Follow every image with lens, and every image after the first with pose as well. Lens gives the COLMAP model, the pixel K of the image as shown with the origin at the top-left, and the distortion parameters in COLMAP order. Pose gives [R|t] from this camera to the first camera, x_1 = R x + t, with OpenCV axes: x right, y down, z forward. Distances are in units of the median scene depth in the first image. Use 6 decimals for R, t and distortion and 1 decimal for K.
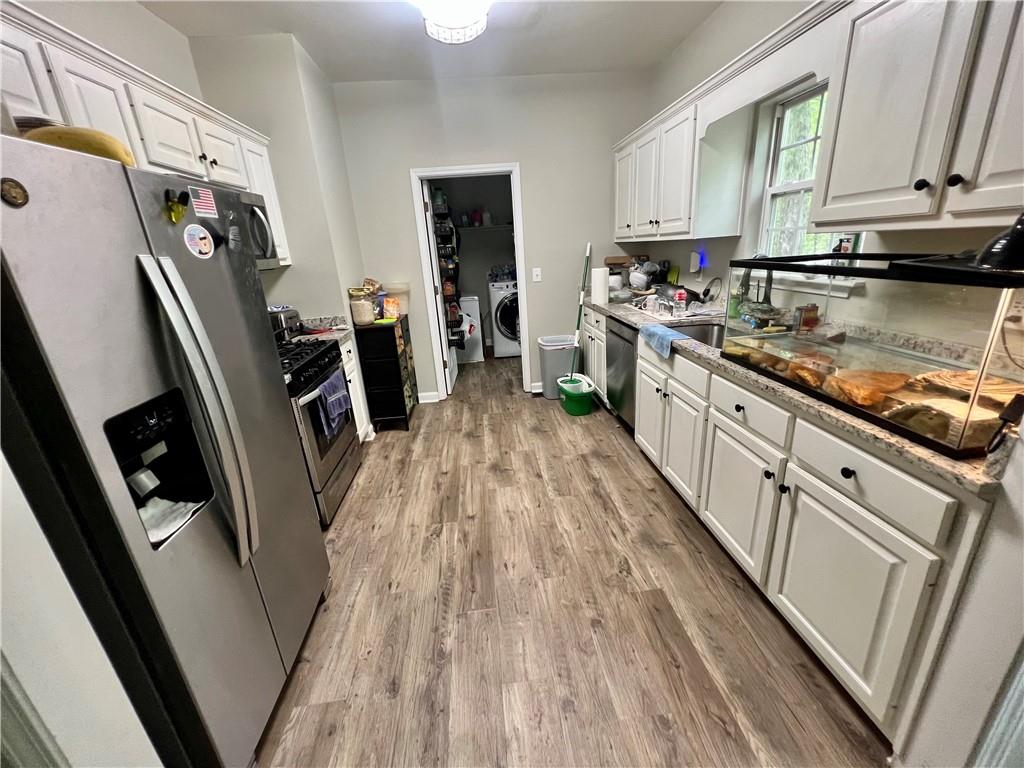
lens RADIAL K [[412.5, 0, 511.3], [0, 412.5, 383.8], [0, 0, 1]] dist [-0.002237, 0.000692]
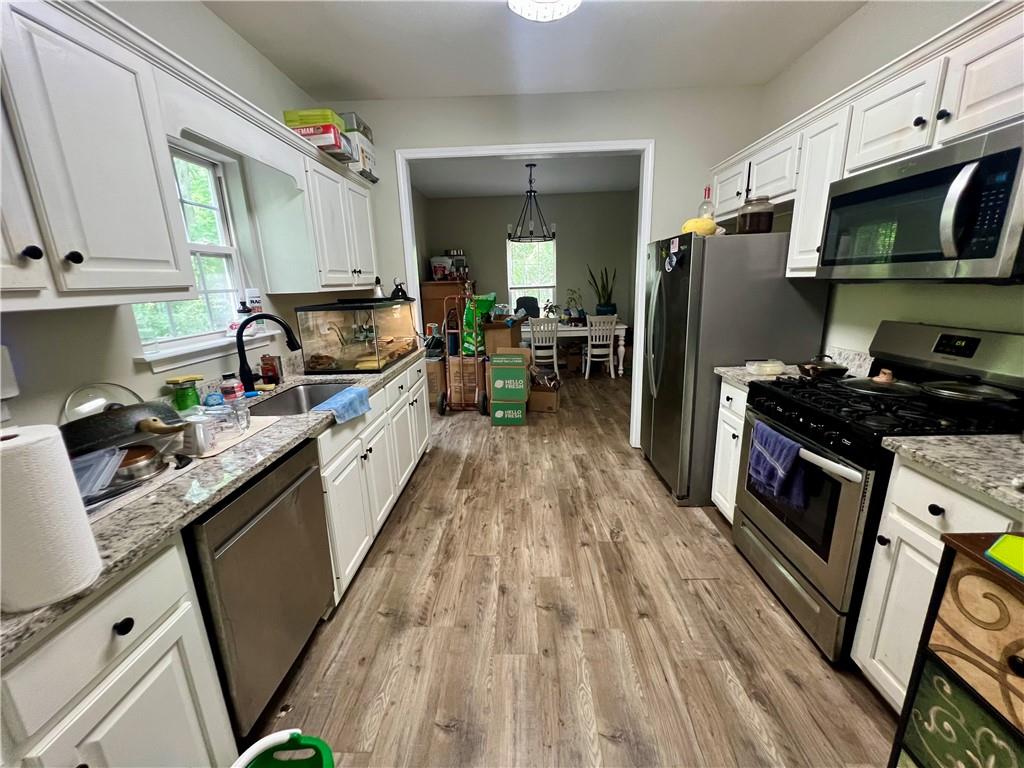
lens RADIAL K [[412.5, 0, 512.3], [0, 412.5, 383.3], [0, 0, 1]] dist [-0.002237, 0.000692]
pose [[-0.989055, 0.064374, 0.132766, -0.083824], [0.125551, 0.839860, 0.528083, -0.557163], [-0.077510, 0.538972, -0.838750, 1.682166]]
